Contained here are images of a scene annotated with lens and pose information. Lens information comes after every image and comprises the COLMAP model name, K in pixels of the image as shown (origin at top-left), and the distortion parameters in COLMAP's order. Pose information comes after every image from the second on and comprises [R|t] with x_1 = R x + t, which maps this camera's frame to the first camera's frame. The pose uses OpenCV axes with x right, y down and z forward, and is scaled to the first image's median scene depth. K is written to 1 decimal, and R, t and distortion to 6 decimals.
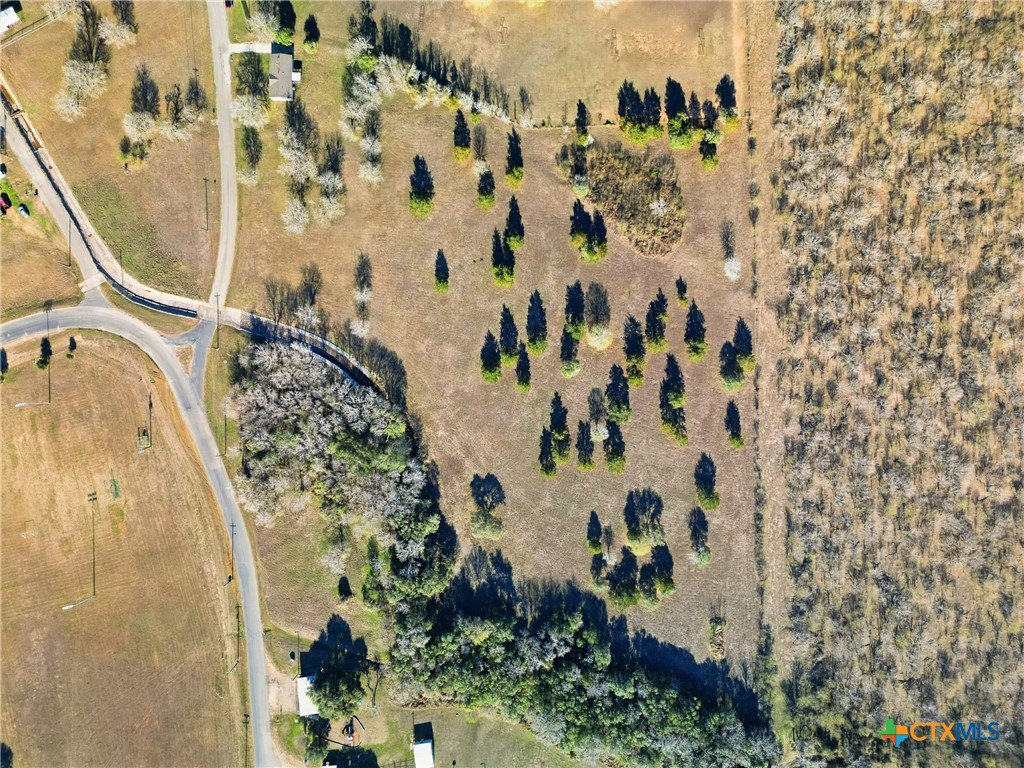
lens RADIAL K [[709.7, 0, 512.0], [0, 709.7, 384.0], [0, 0, 1]] dist [-0.002984, -0.004244]
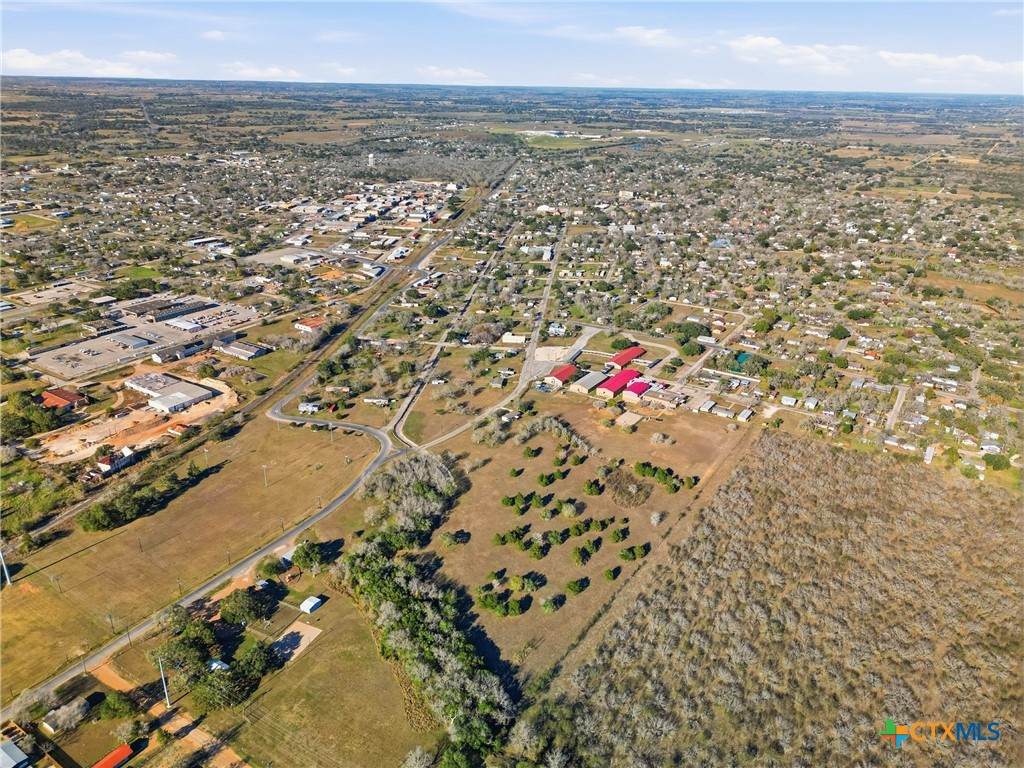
lens RADIAL K [[709.7, 0, 512.0], [0, 709.7, 384.0], [0, 0, 1]] dist [-0.002984, -0.004244]
pose [[0.803283, 0.200678, -0.560771, 0.912678], [-0.595520, 0.285783, -0.750789, 1.220775], [0.009593, 0.937047, 0.349073, 0.091156]]
